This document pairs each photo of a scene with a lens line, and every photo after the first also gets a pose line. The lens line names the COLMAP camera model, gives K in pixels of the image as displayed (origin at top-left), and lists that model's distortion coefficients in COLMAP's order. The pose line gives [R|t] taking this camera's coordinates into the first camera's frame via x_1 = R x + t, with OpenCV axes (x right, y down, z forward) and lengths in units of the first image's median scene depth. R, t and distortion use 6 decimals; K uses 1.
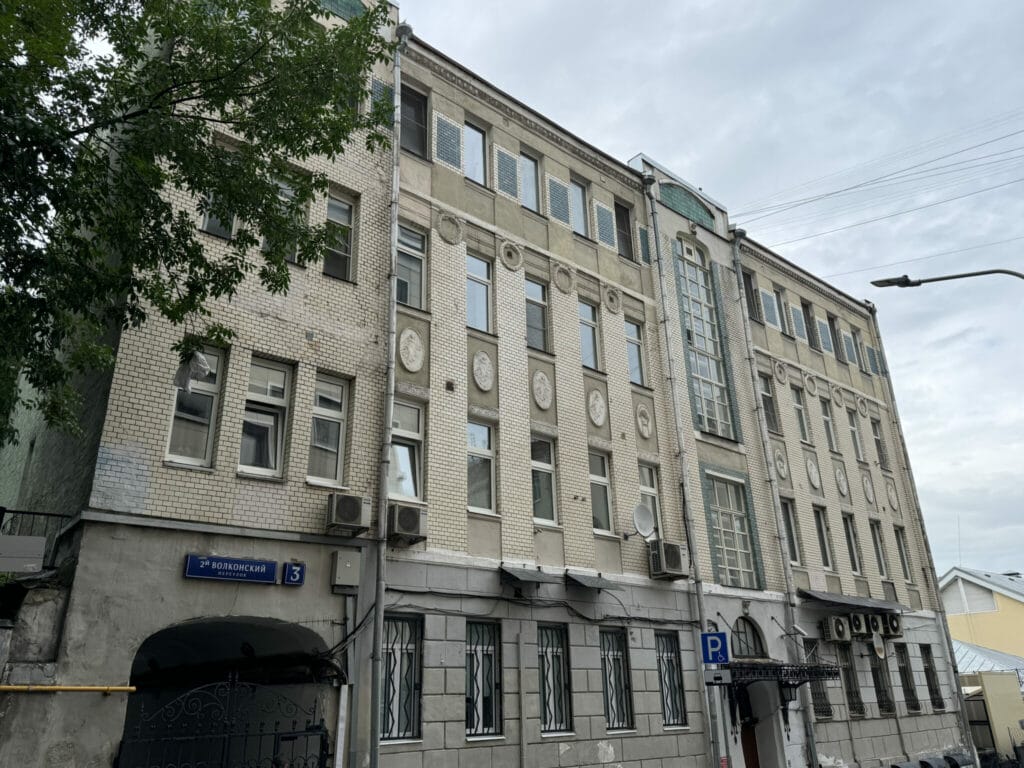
lens RADIAL K [[781.2, 0, 512.0], [0, 781.2, 384.0], [0, 0, 1]] dist [0.088183, -0.000567]
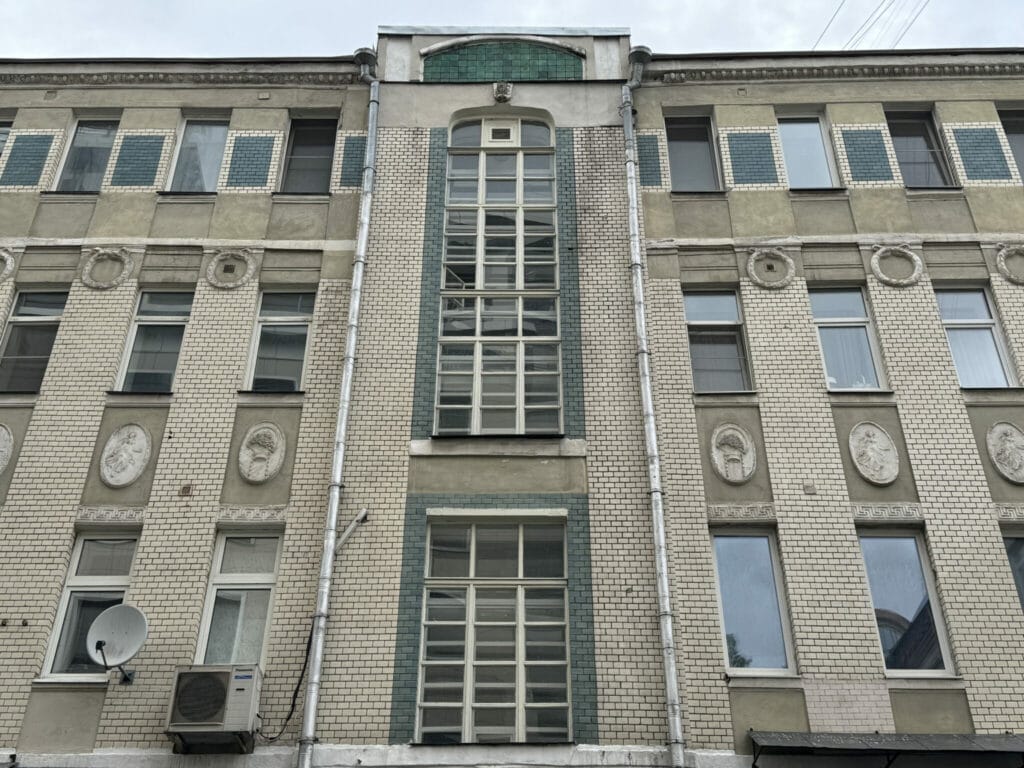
lens RADIAL K [[998.2, 0, 510.6], [0, 998.2, 402.4], [0, 0, 1]] dist [0.090919, -0.003394]
pose [[0.748109, -0.323514, -0.579372, 0.623994], [0.226970, 0.945195, -0.234714, 0.190294], [0.623553, 0.044092, 0.780537, 0.501610]]
